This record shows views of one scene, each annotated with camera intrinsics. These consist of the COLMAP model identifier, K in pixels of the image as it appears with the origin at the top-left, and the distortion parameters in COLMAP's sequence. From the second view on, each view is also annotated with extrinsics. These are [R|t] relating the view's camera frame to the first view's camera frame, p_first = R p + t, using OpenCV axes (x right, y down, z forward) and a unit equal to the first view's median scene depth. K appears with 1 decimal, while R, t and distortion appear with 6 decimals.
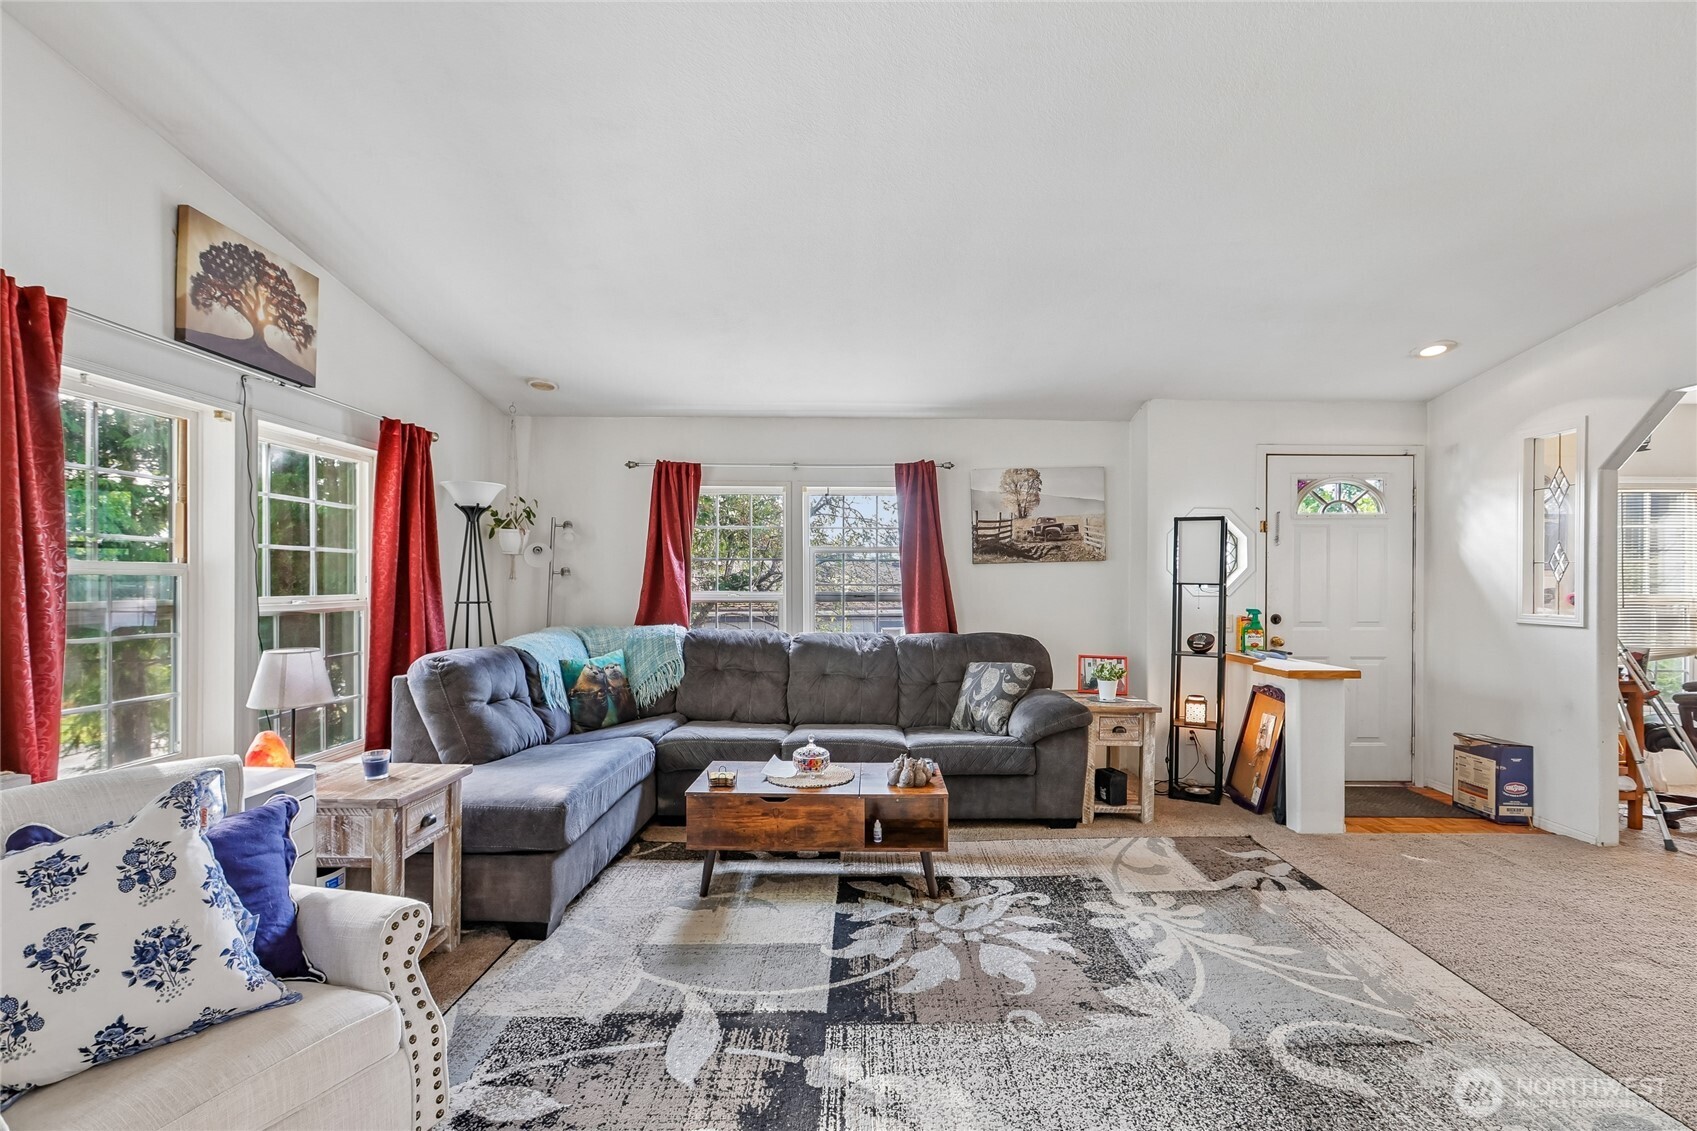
lens RADIAL K [[753.8, 0, 868.2], [0, 753.8, 585.0], [0, 0, 1]] dist [-0.003867, 0.001872]
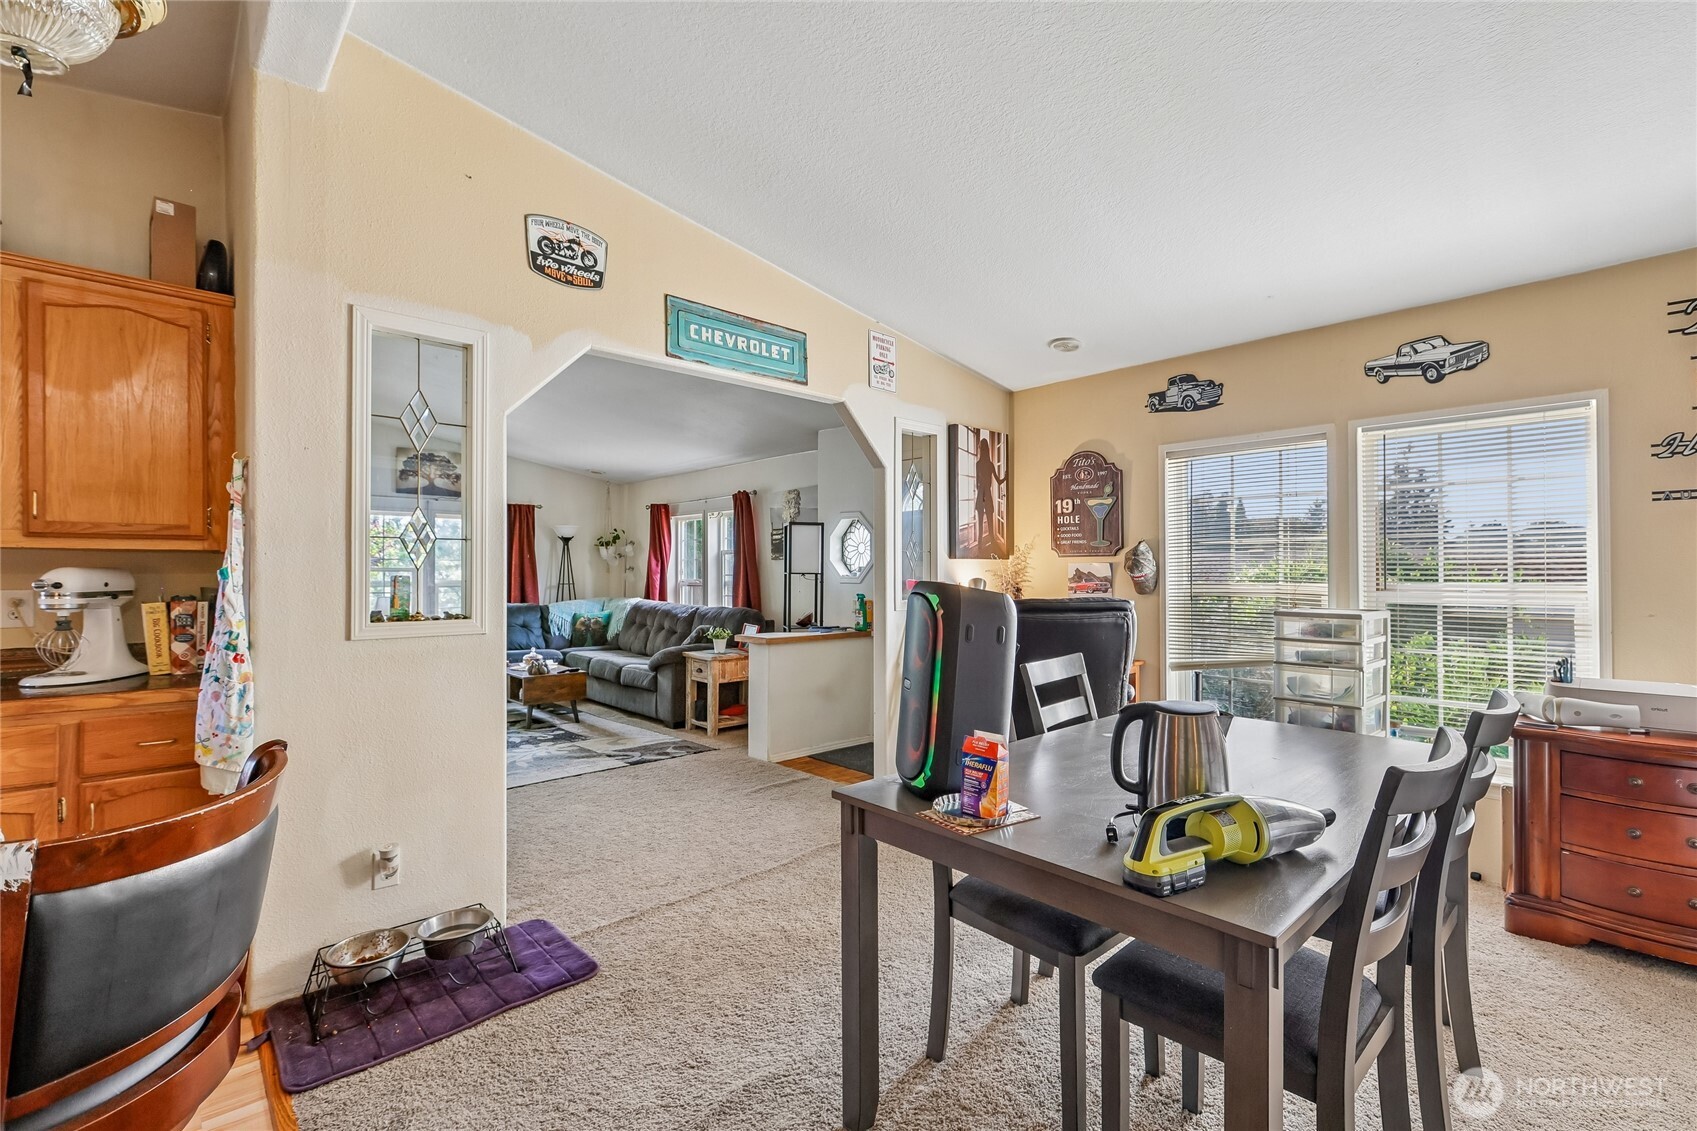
lens RADIAL K [[753.8, 0, 854.5], [0, 753.8, 572.7], [0, 0, 1]] dist [-0.003867, 0.001872]
pose [[0.680777, -0.004062, -0.732480, 2.160953], [-0.000053, 0.999984, -0.005594, 0.005504], [0.732491, 0.003847, 0.680766, 0.259265]]
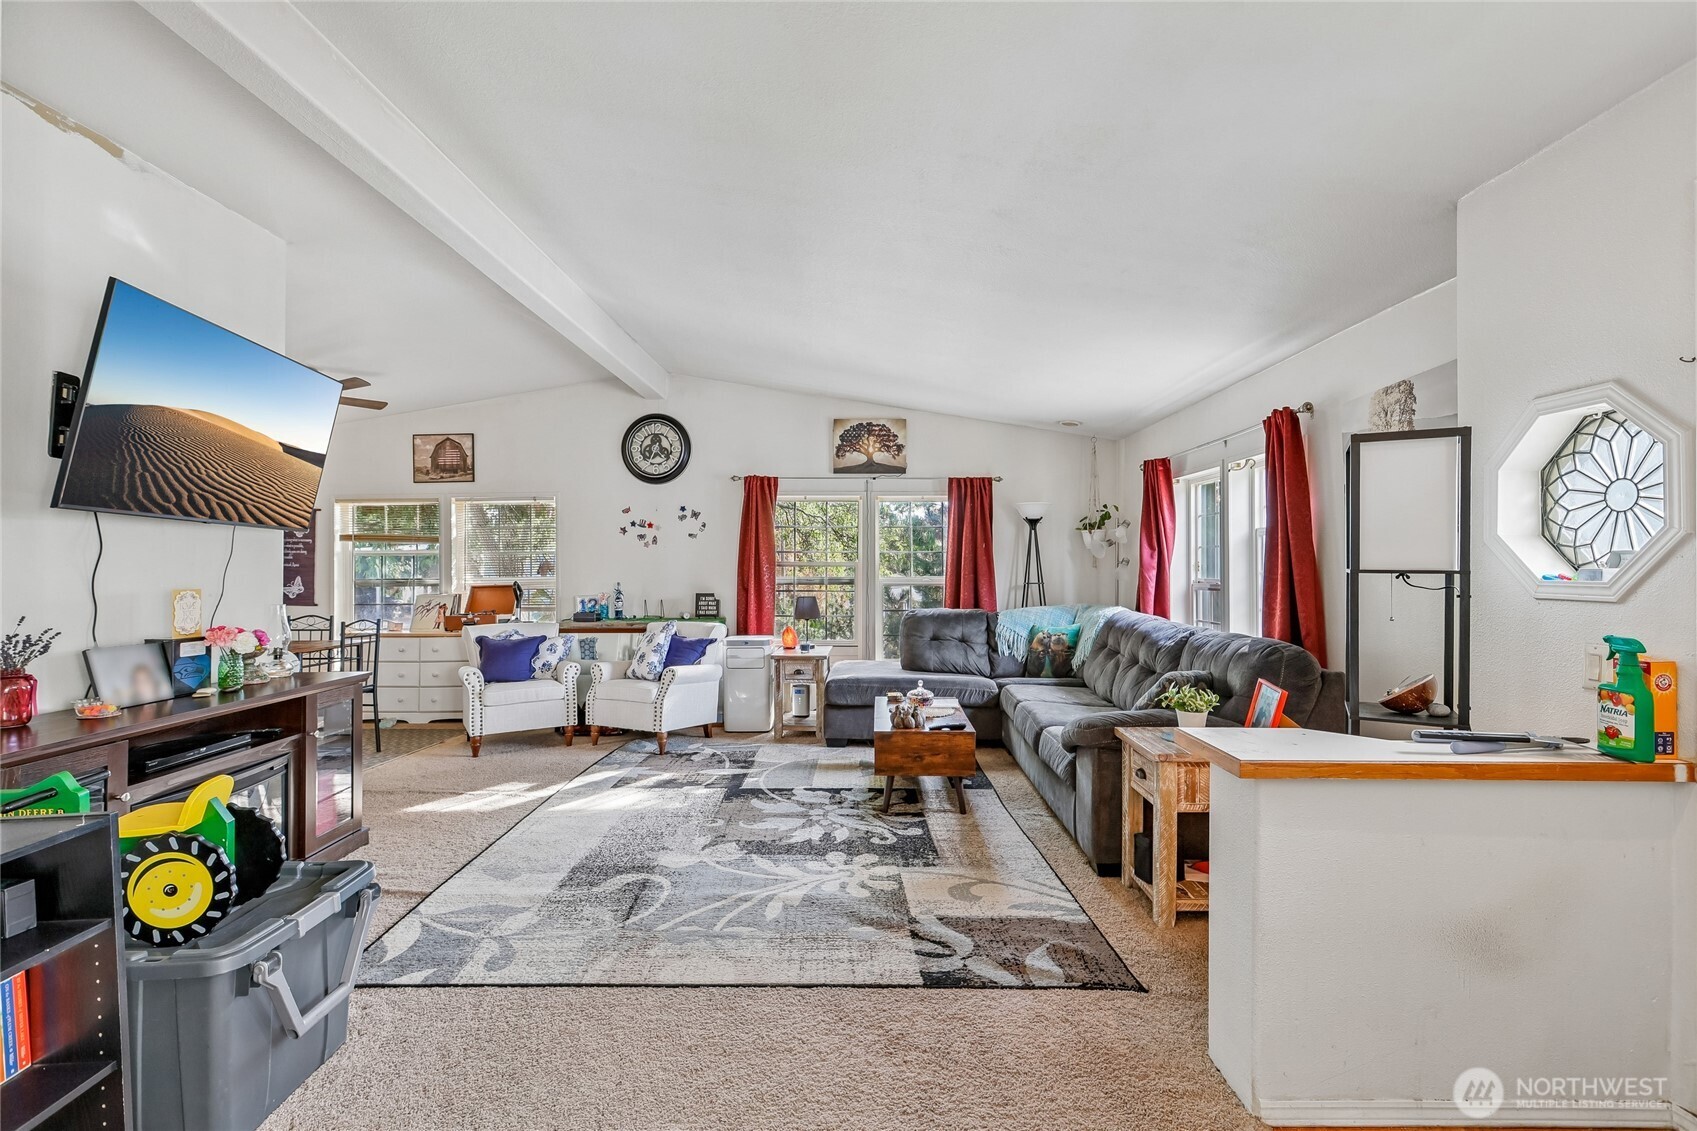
lens RADIAL K [[753.8, 0, 859.3], [0, 753.8, 564.9], [0, 0, 1]] dist [-0.003867, 0.001872]
pose [[-0.011479, -0.006768, -0.999911, 1.384234], [-0.004087, 0.999969, -0.006721, -0.002634], [0.999926, 0.004010, -0.011506, 0.965680]]
